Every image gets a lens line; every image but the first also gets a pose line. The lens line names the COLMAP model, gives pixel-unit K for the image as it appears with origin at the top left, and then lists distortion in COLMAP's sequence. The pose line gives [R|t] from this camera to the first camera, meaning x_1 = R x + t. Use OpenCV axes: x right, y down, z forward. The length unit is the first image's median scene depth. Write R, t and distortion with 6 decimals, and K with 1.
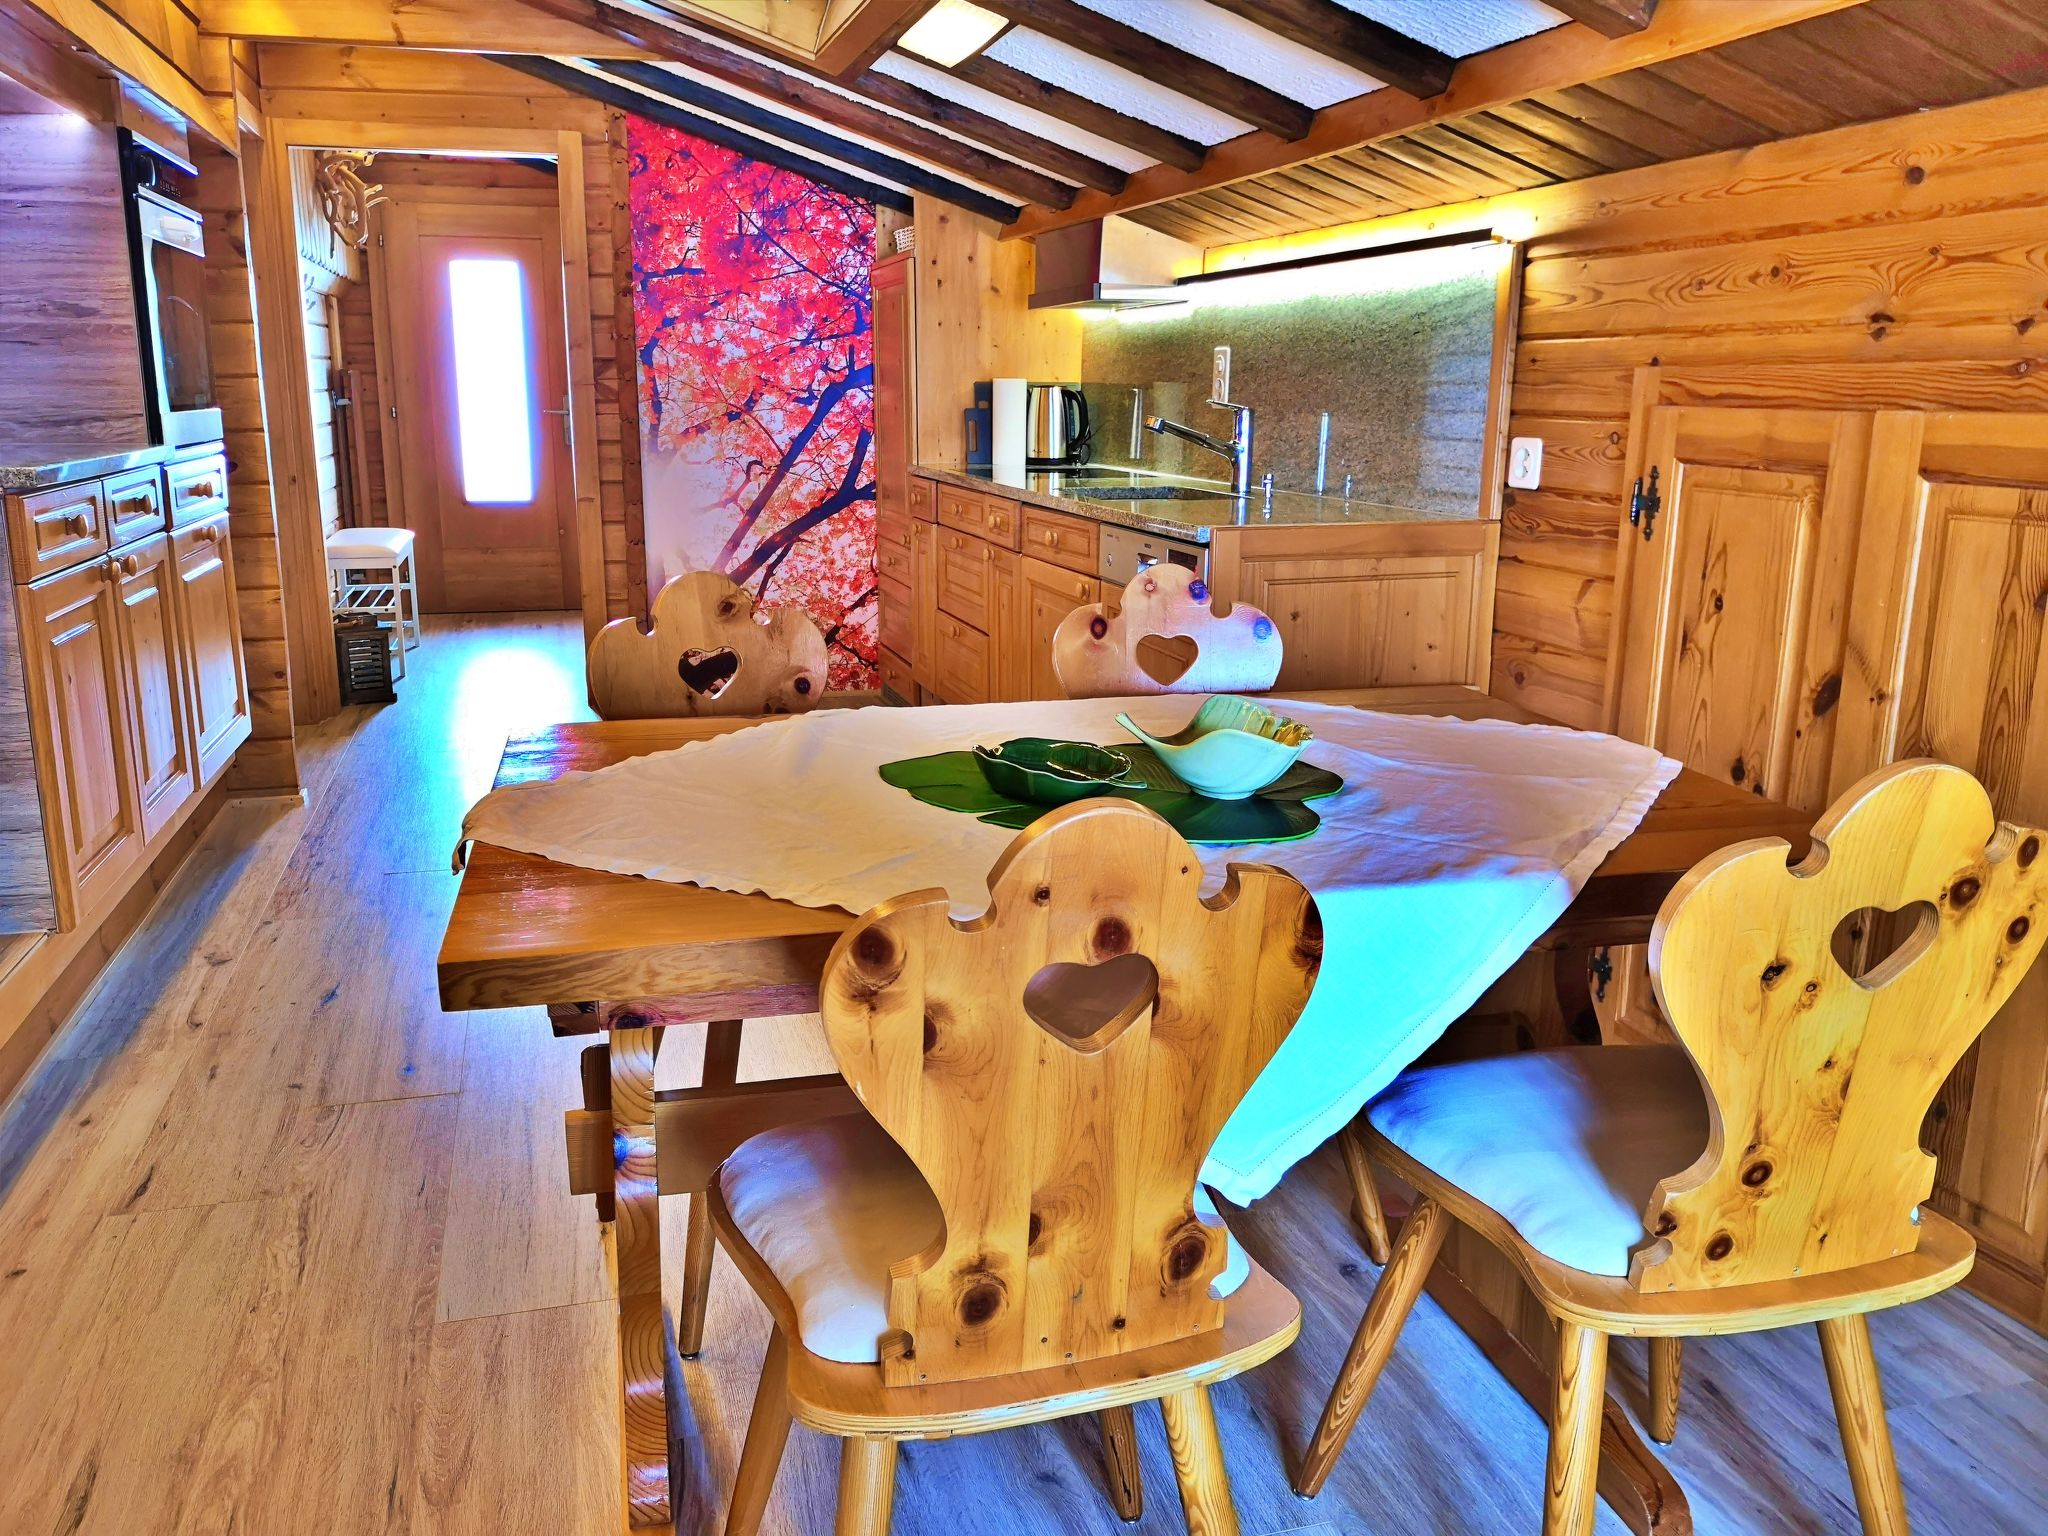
lens RADIAL K [[1627.3, 0, 1024.0], [0, 1627.3, 768.0], [0, 0, 1]] dist [0.029775, -0.062168]
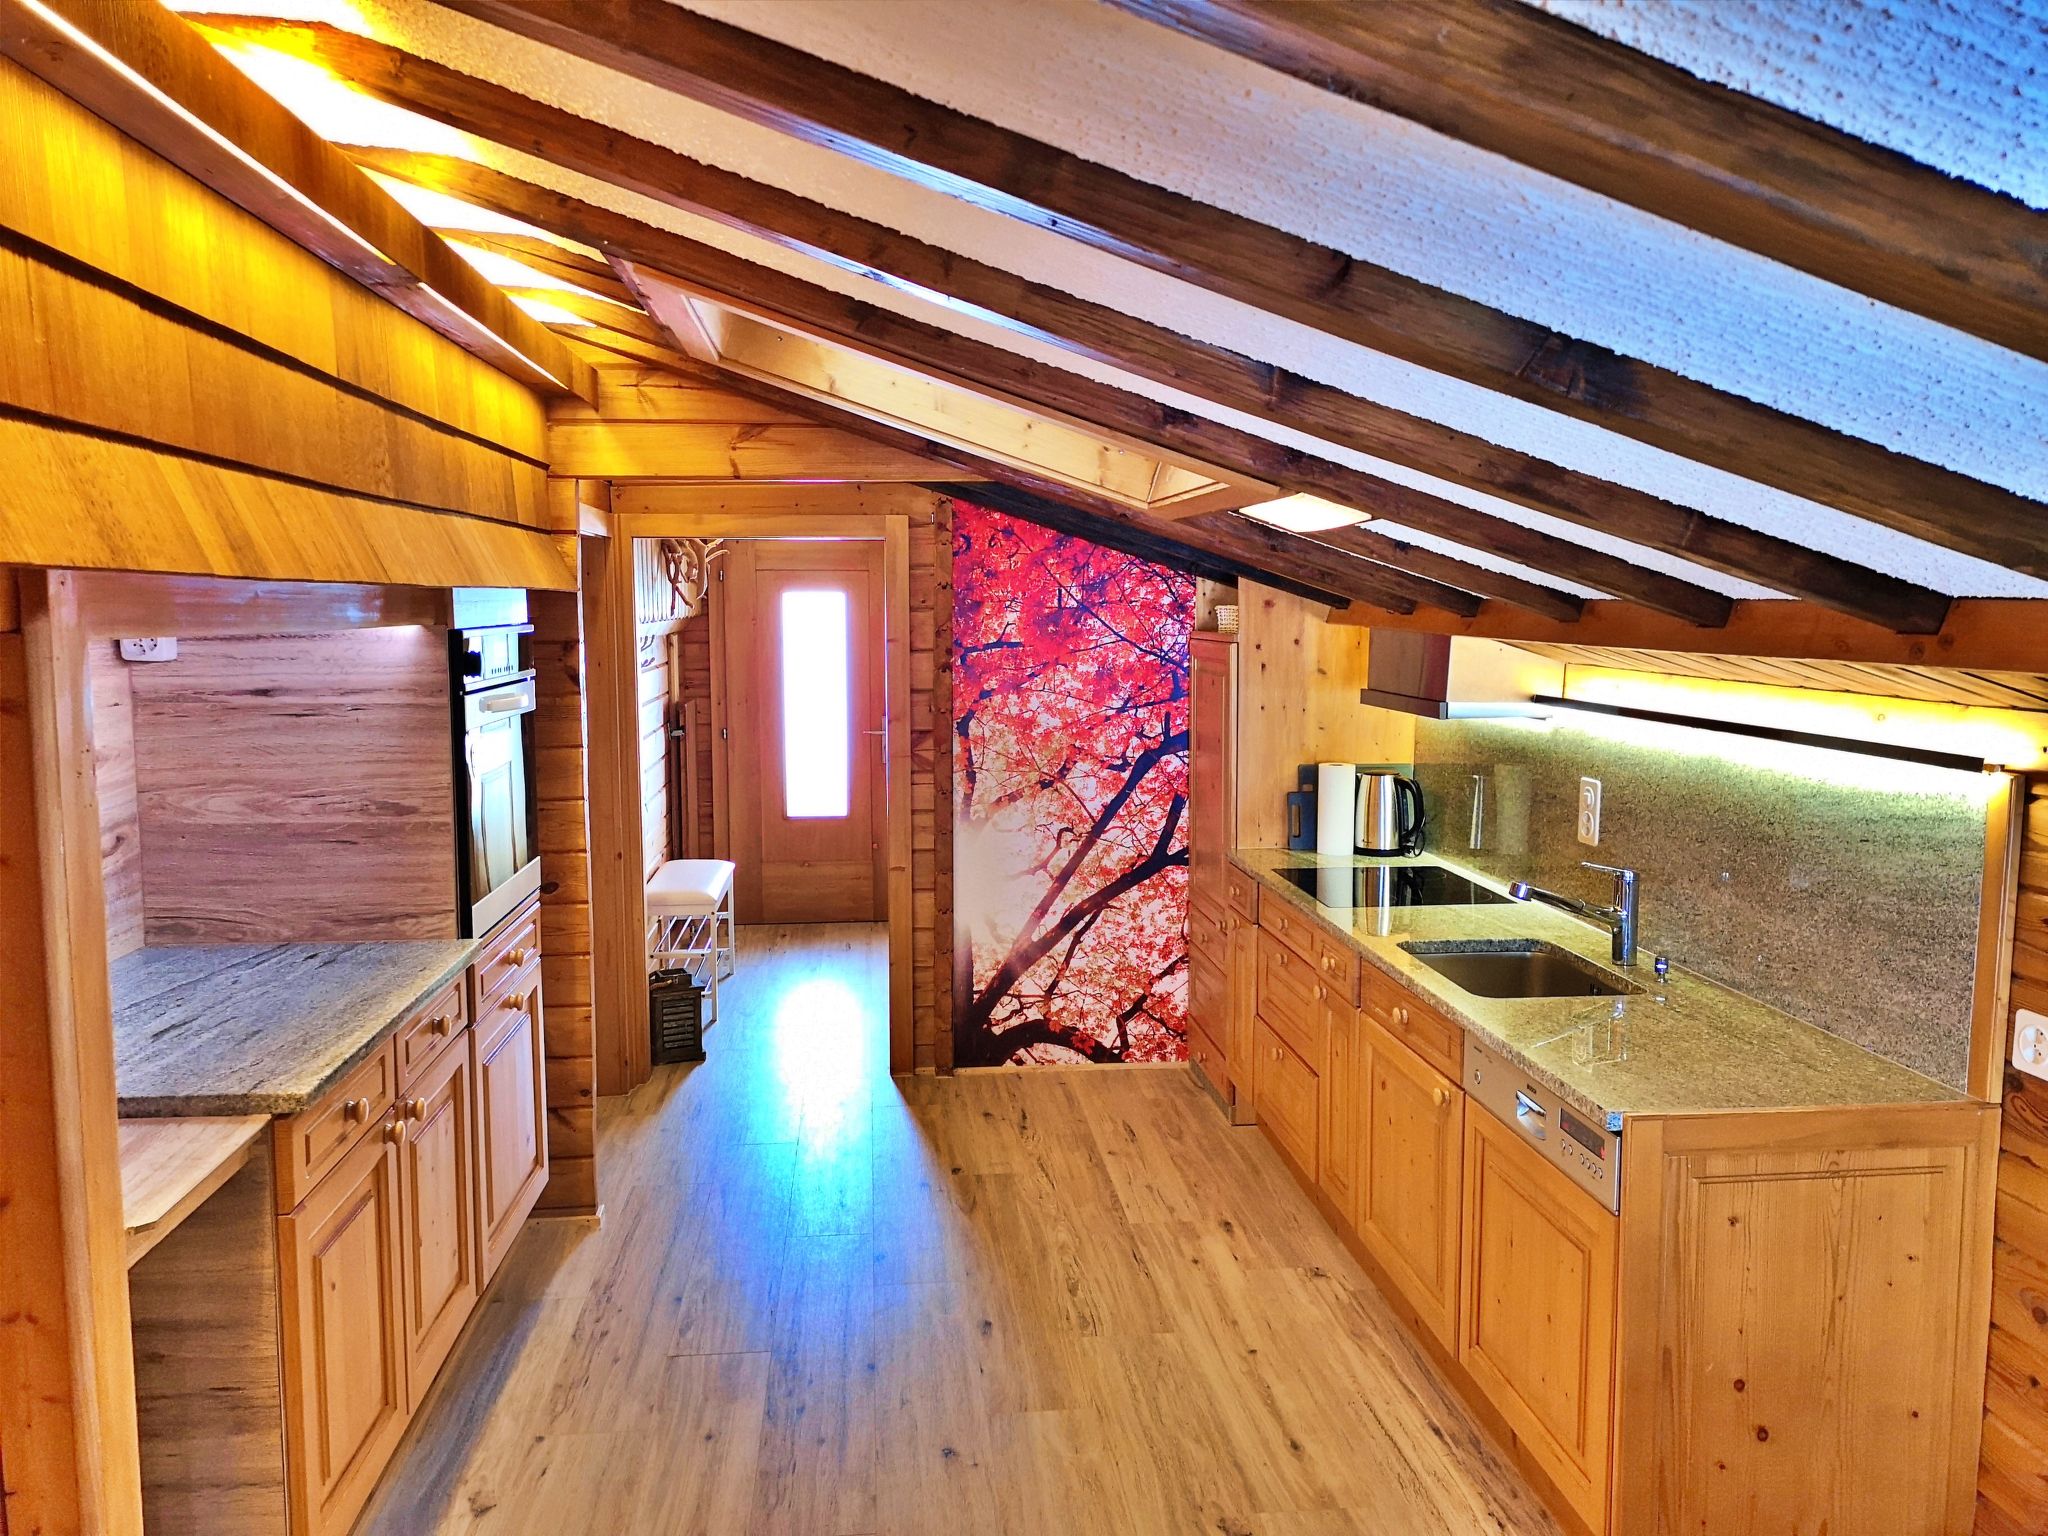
lens RADIAL K [[1560.7, 0, 1027.3], [0, 1560.7, 763.8], [0, 0, 1]] dist [0.078020, -0.079920]
pose [[0.984154, 0.012713, -0.176860, -0.023291], [-0.034380, 0.992180, -0.119986, -0.116970], [0.173952, 0.124165, 0.976895, 0.076882]]
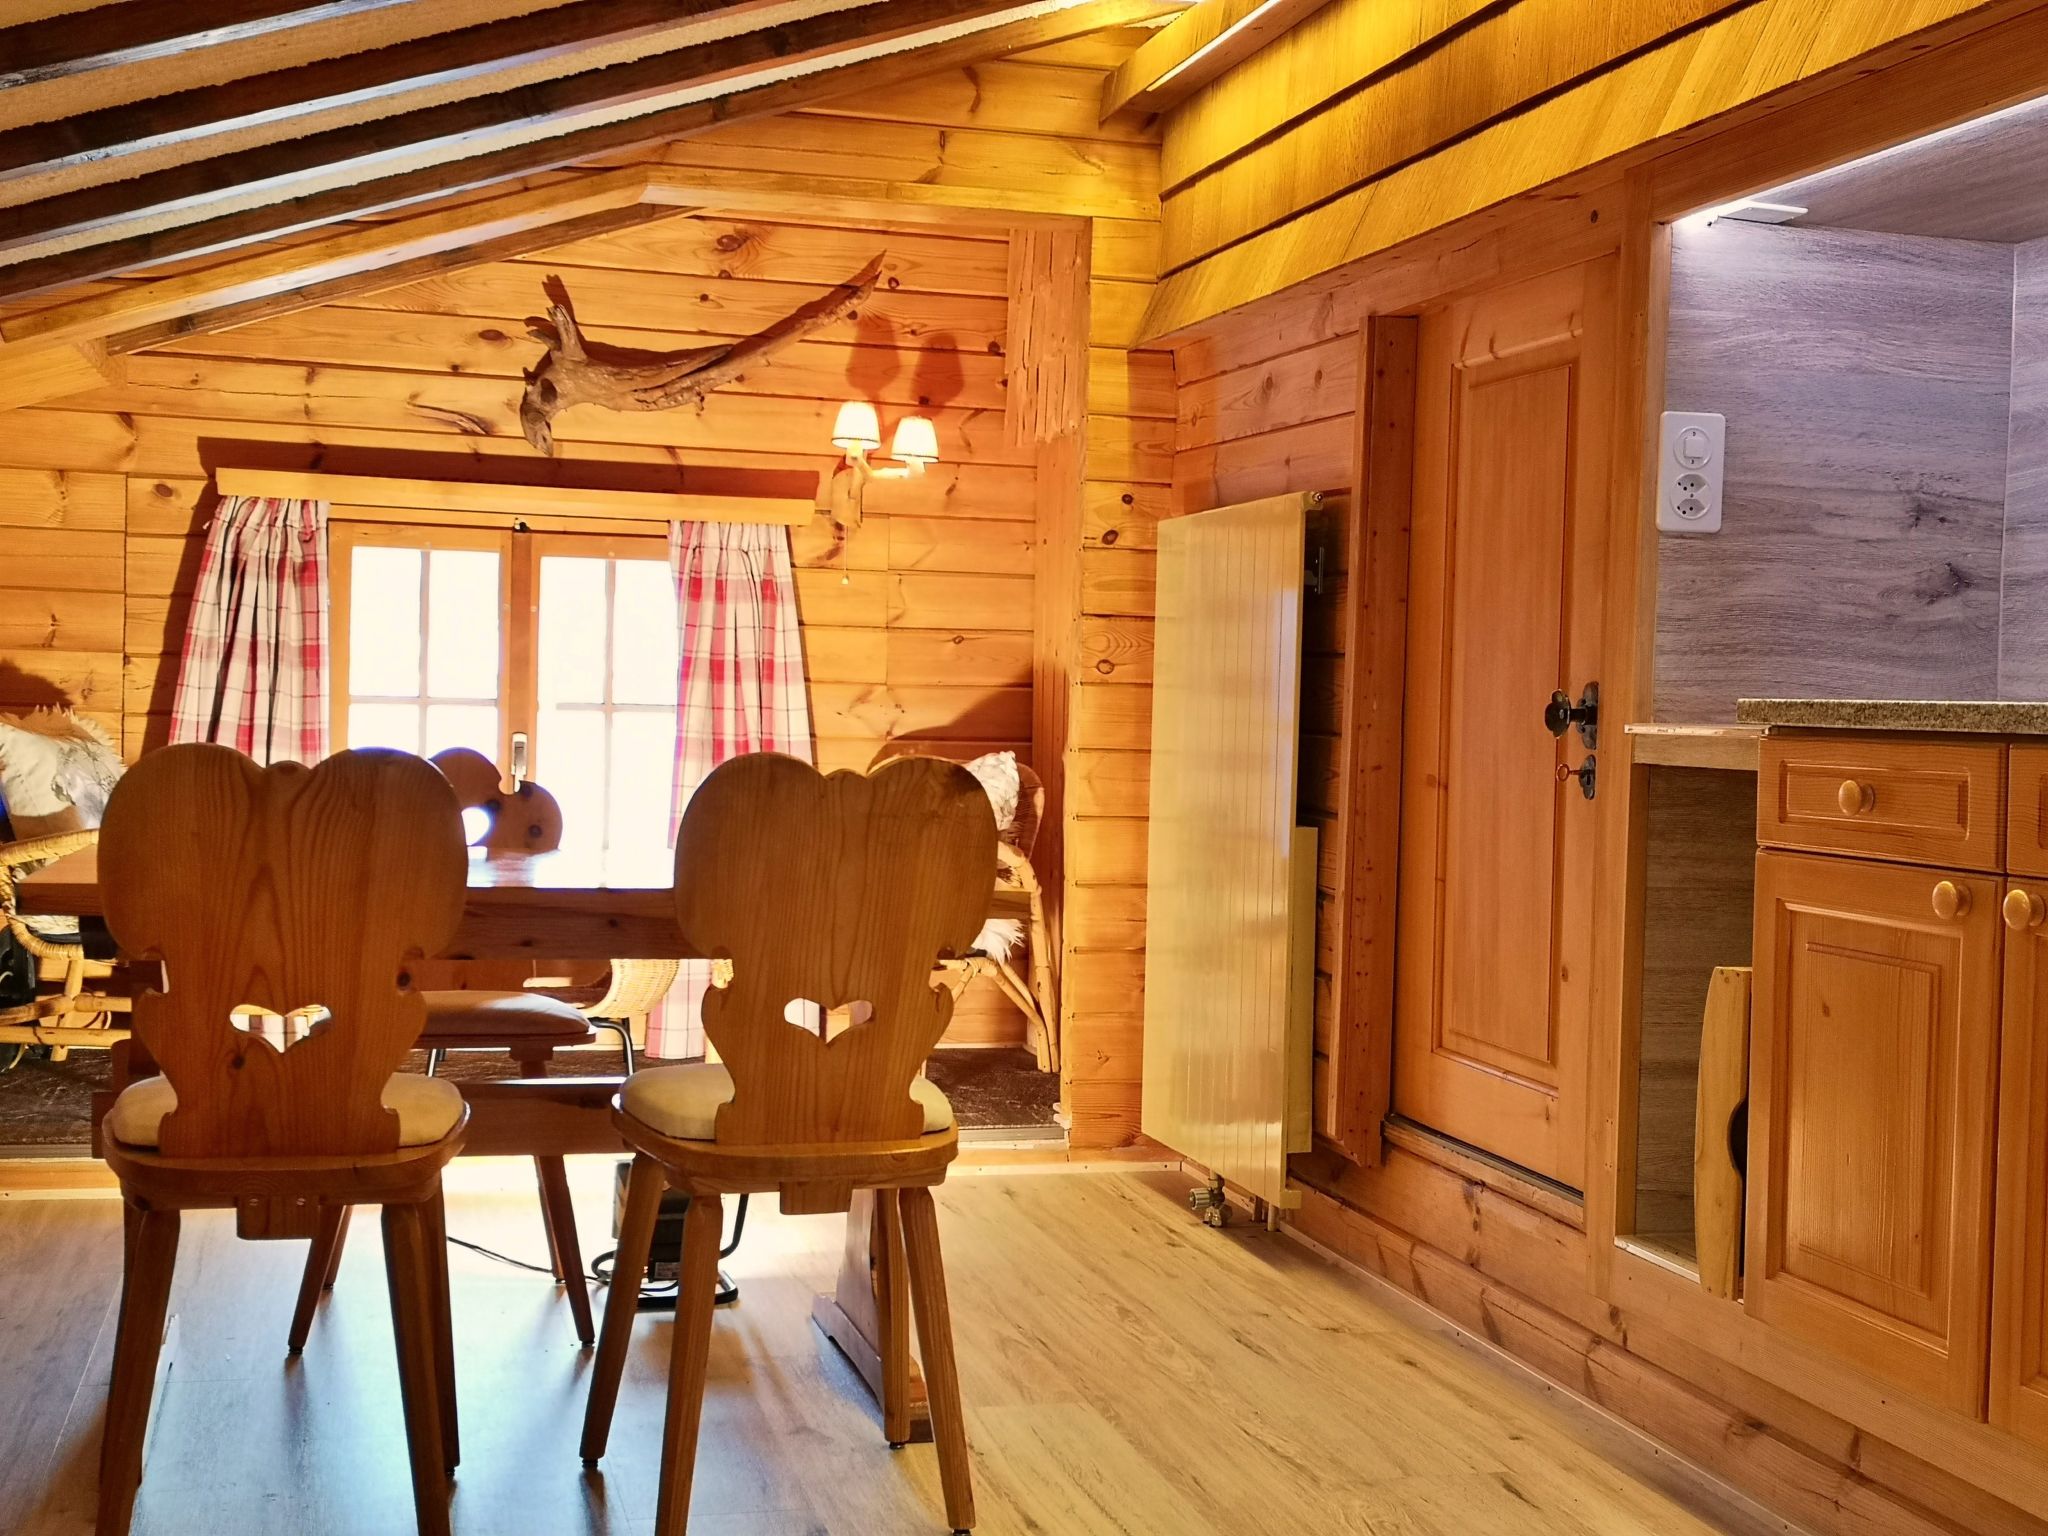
lens RADIAL K [[2532.5, 0, 1033.5], [0, 2532.5, 773.6], [0, 0, 1]] dist [0.134610, -0.393063]
pose [[-0.999240, -0.033410, 0.020101, -0.125222], [-0.027106, 0.965815, 0.257812, -0.196716], [-0.028027, 0.257071, -0.965986, 0.947745]]
